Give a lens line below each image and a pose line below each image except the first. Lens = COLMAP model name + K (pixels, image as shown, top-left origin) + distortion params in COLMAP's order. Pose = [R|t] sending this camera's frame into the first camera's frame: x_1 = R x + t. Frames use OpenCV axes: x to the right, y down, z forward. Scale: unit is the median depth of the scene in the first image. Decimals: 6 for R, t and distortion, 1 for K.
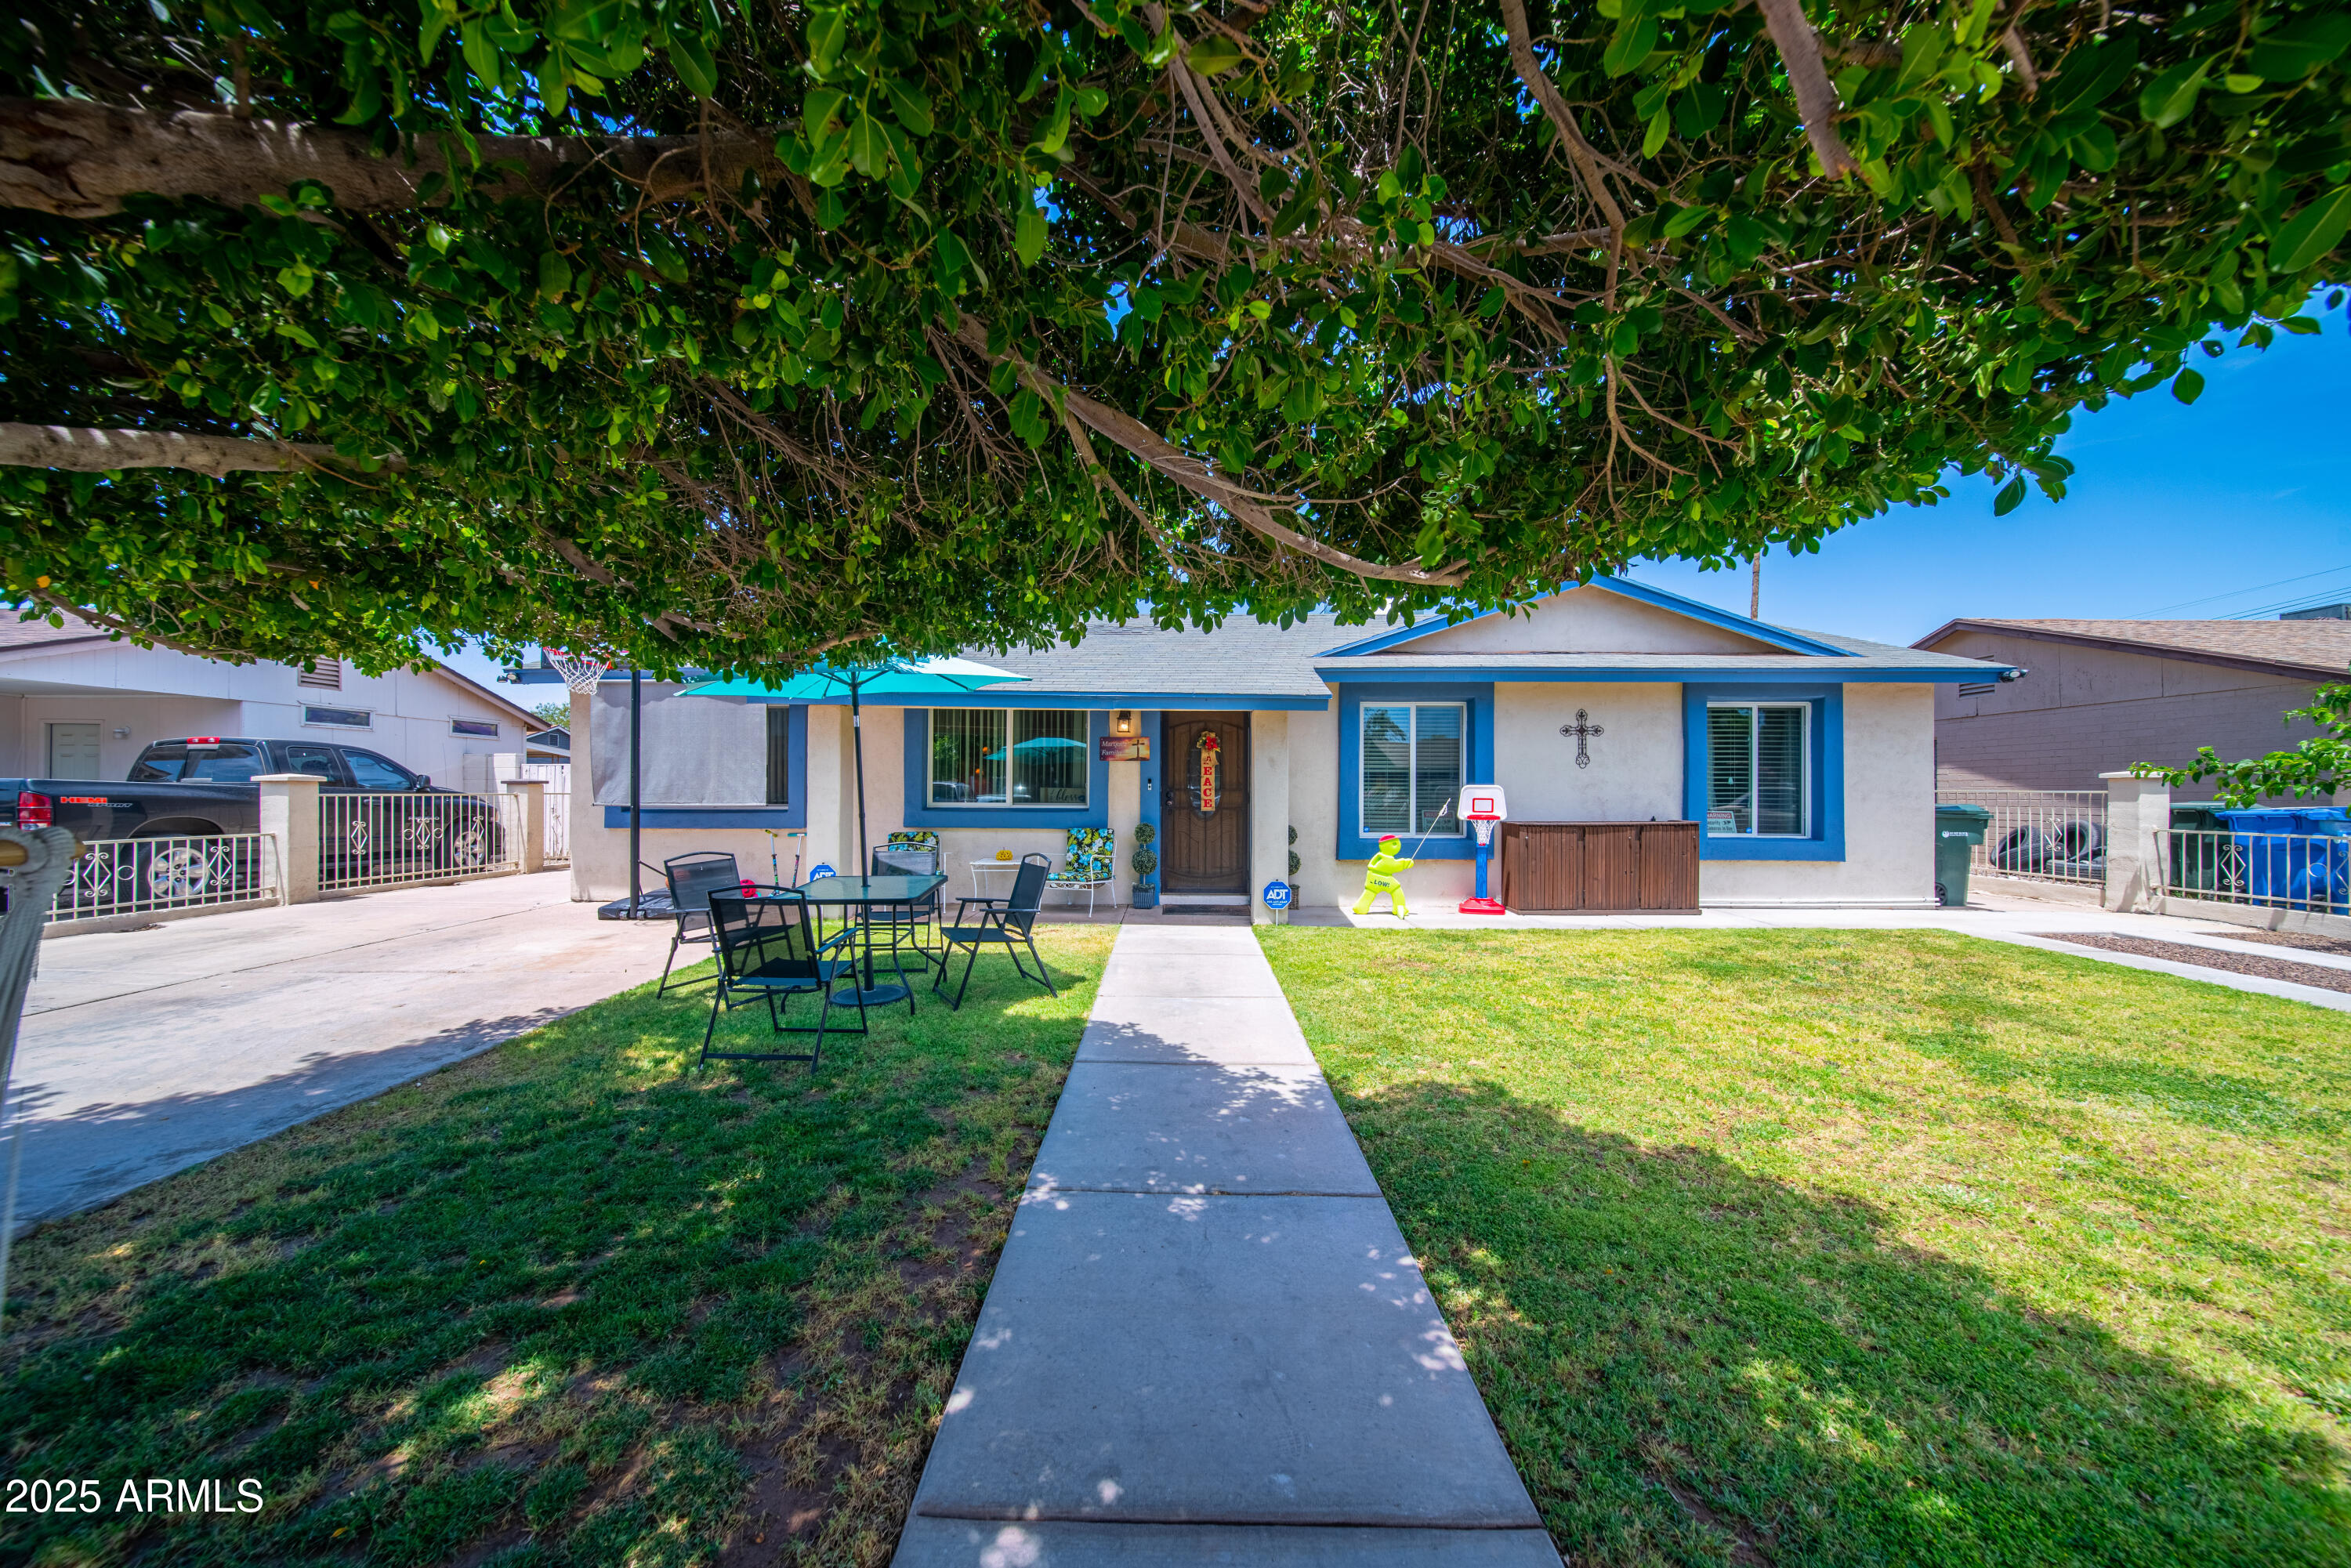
lens RADIAL K [[930.4, 0, 1125.2], [0, 930.4, 778.0], [0, 0, 1]] dist [-0.002437, -0.000115]
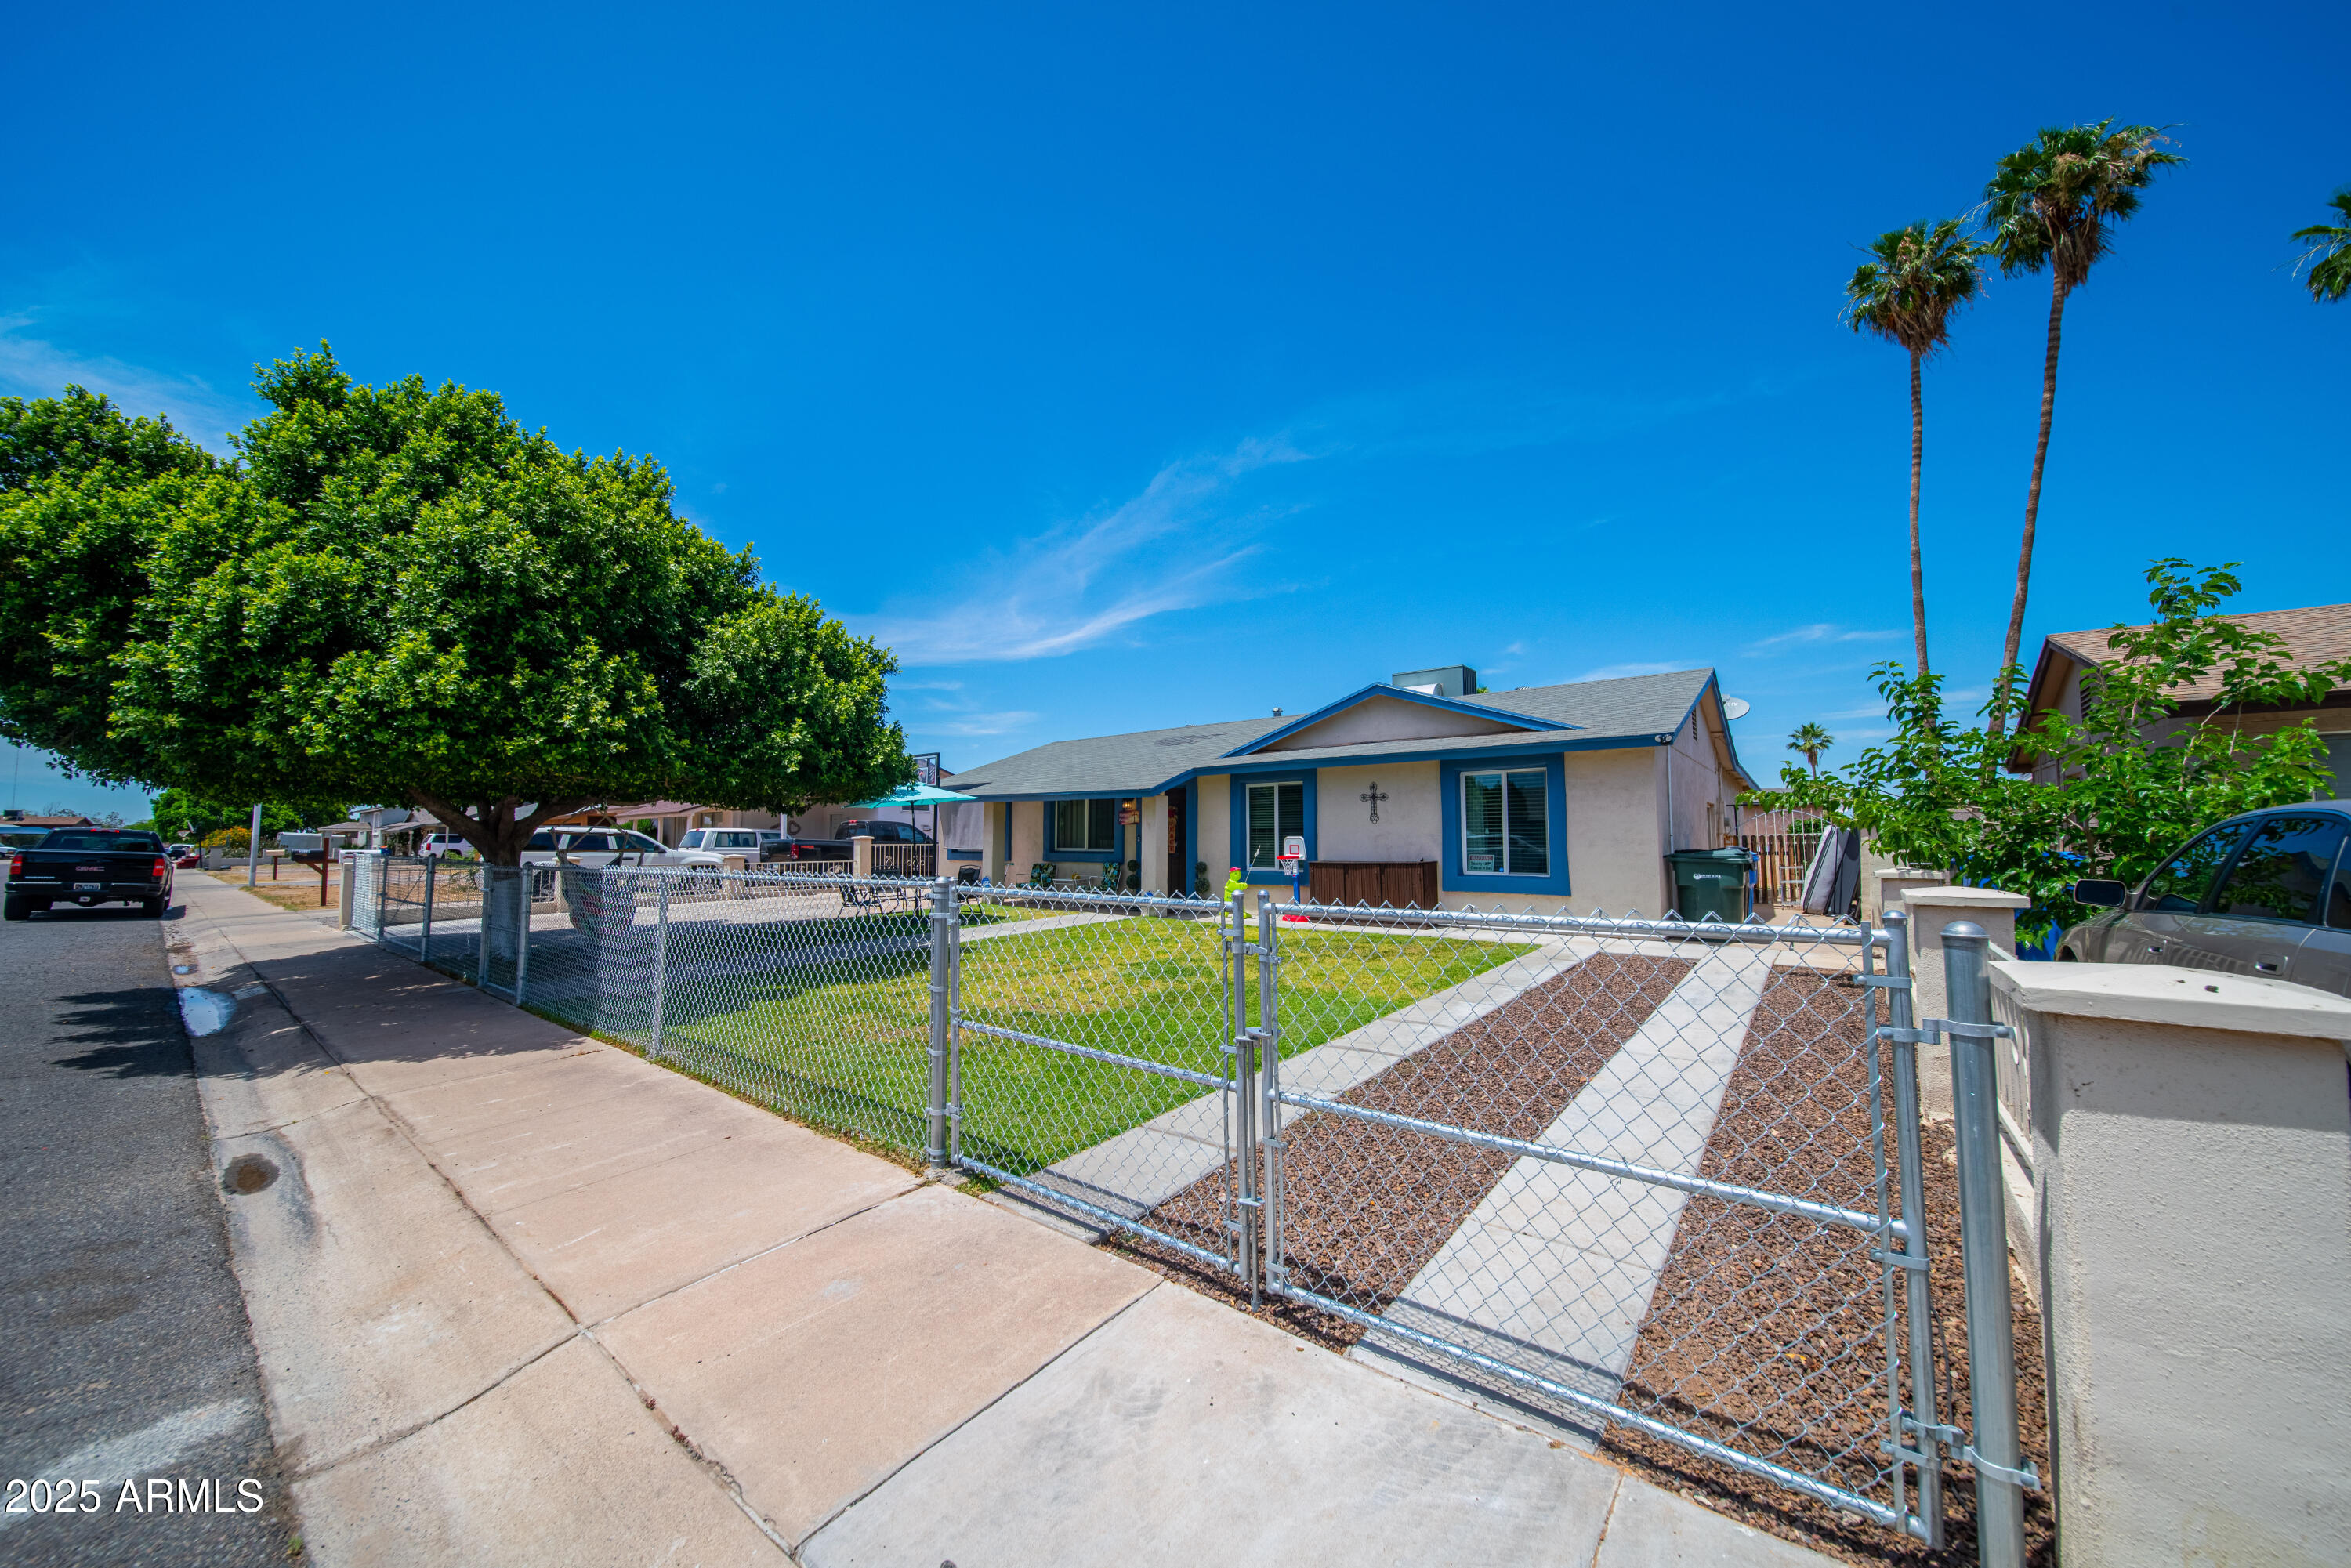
lens RADIAL K [[835.9, 0, 1172.2], [0, 835.9, 784.6], [0, 0, 1]] dist [-0.012402, 0.000181]
pose [[0.780901, -0.046159, -0.622947, 1.053538], [0.007891, 0.997915, -0.064052, 0.008859], [0.624605, 0.045102, 0.779637, -0.195266]]
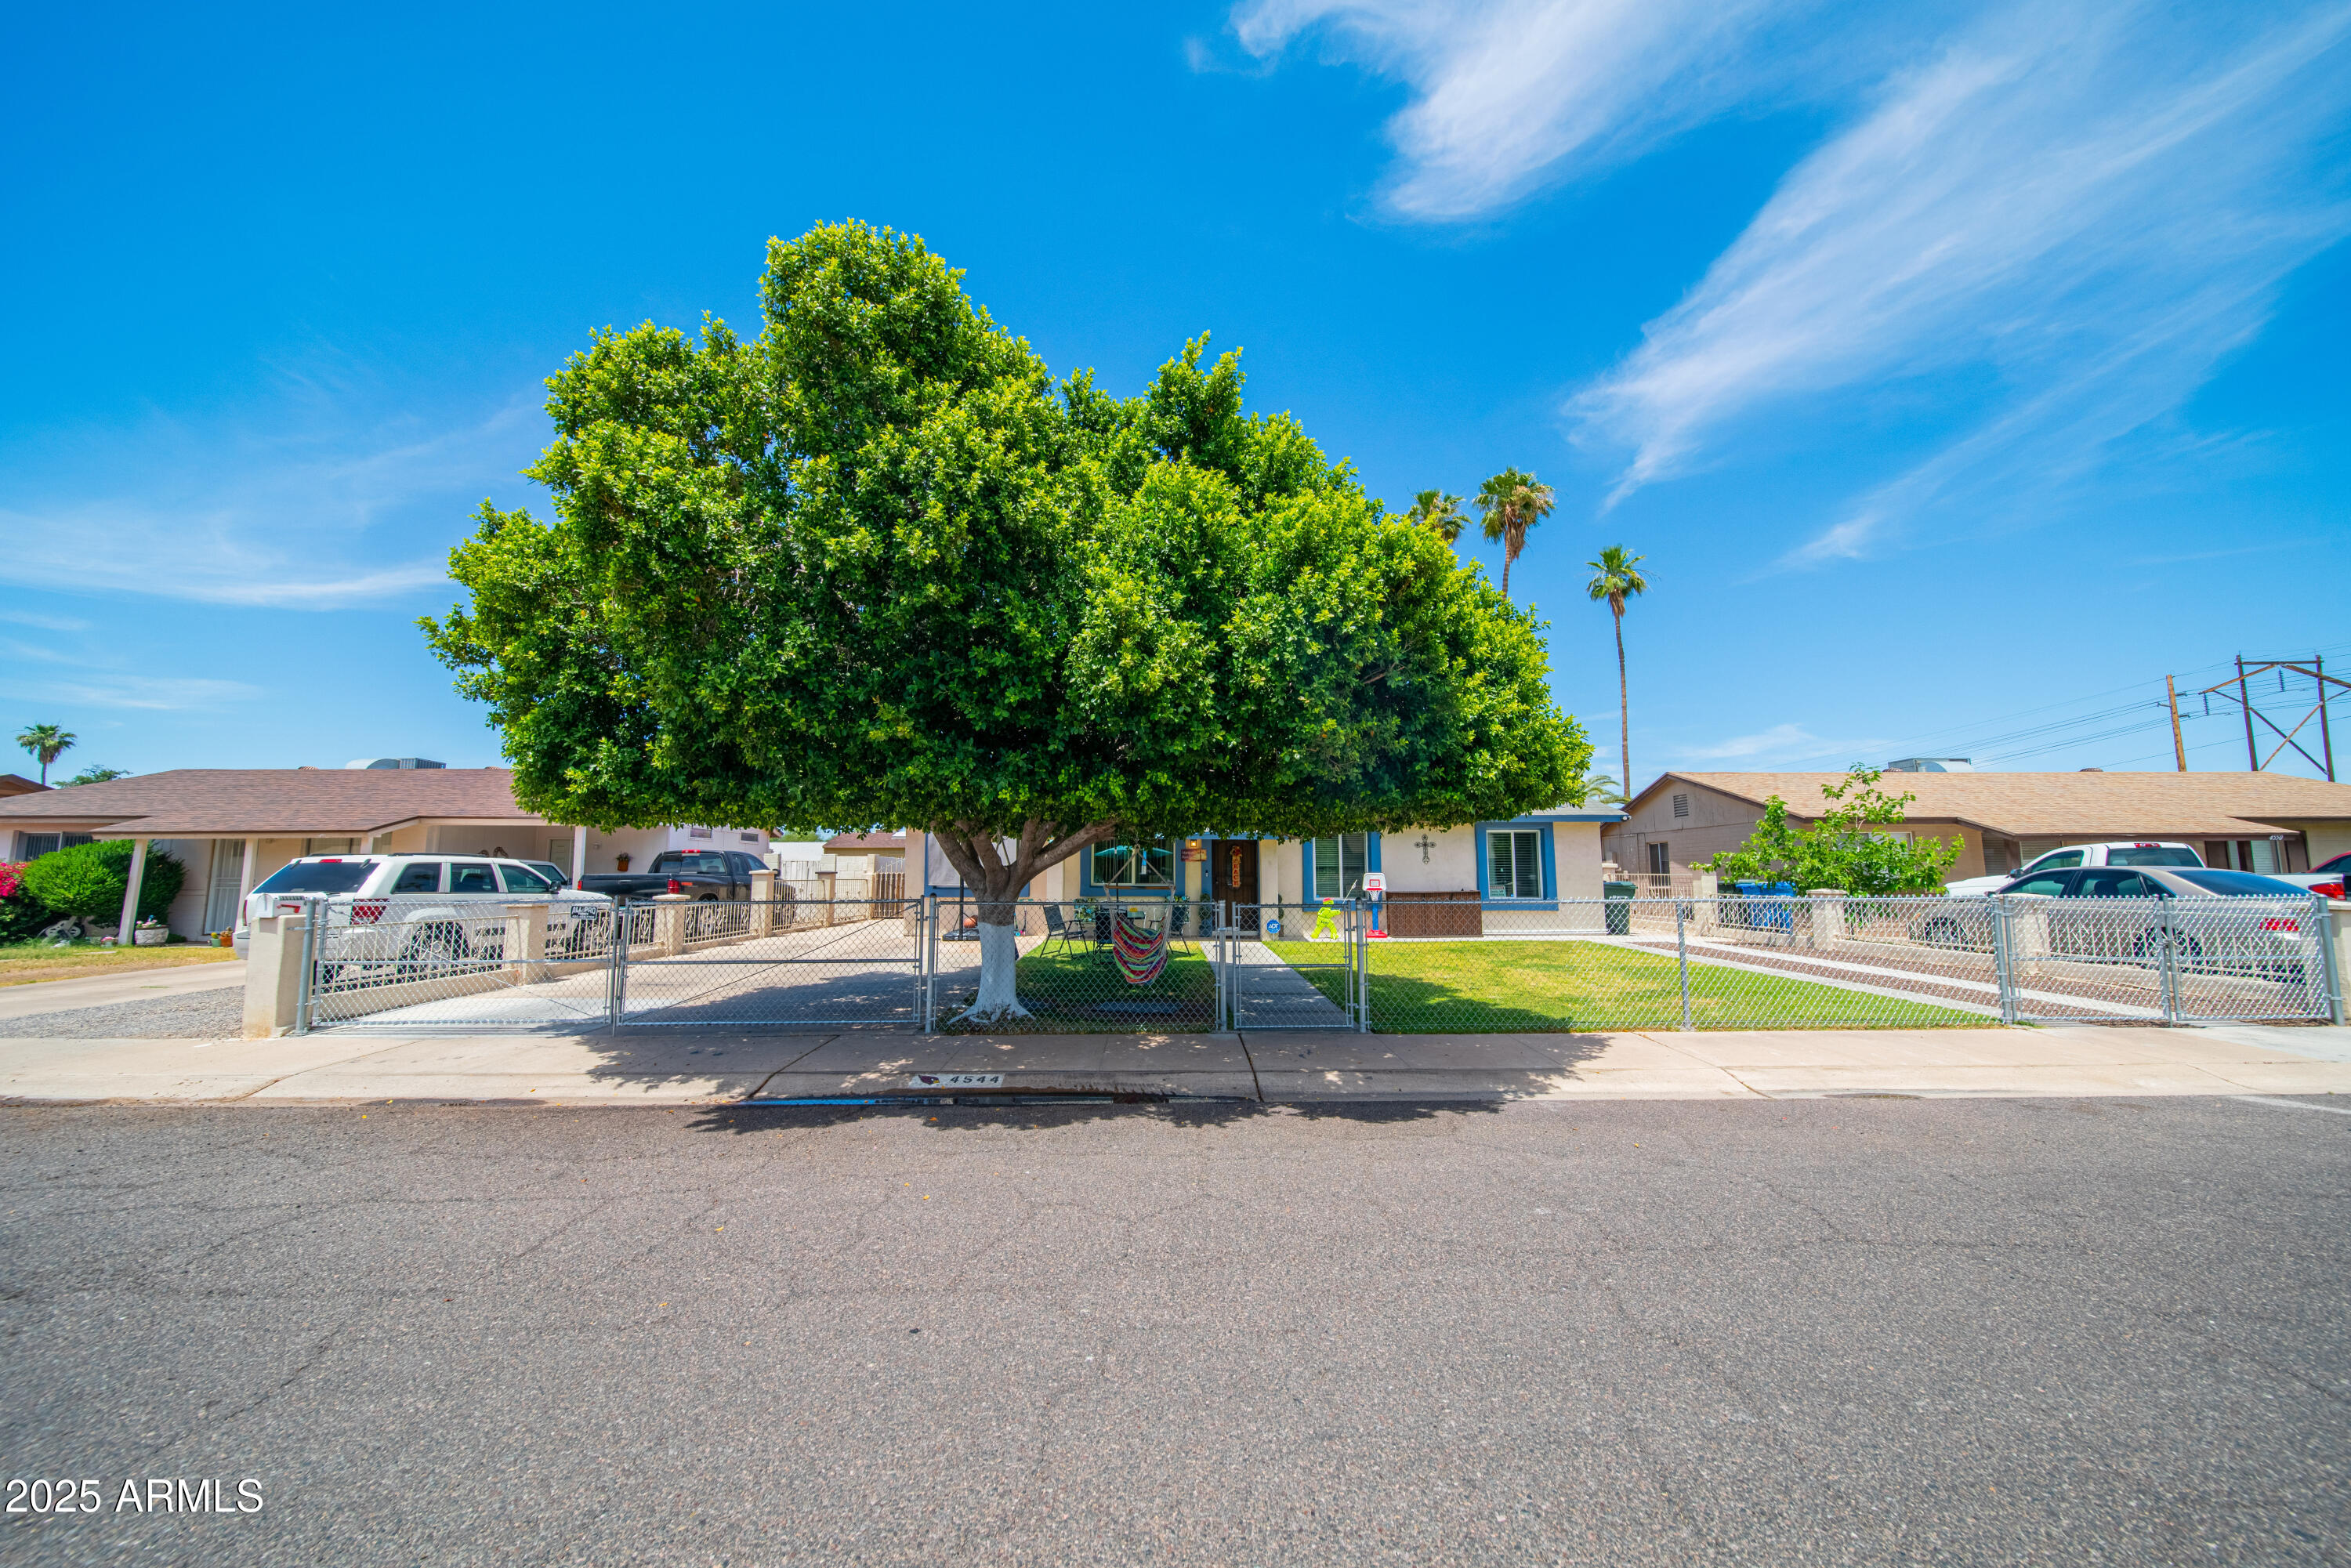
lens RADIAL K [[835.9, 0, 1153.1], [0, 835.9, 779.4], [0, 0, 1]] dist [-0.012402, 0.000181]
pose [[0.999581, -0.000864, 0.028935, -0.136904], [0.003910, 0.994424, -0.105386, -0.004890], [-0.028683, 0.105455, 0.994010, -0.761553]]
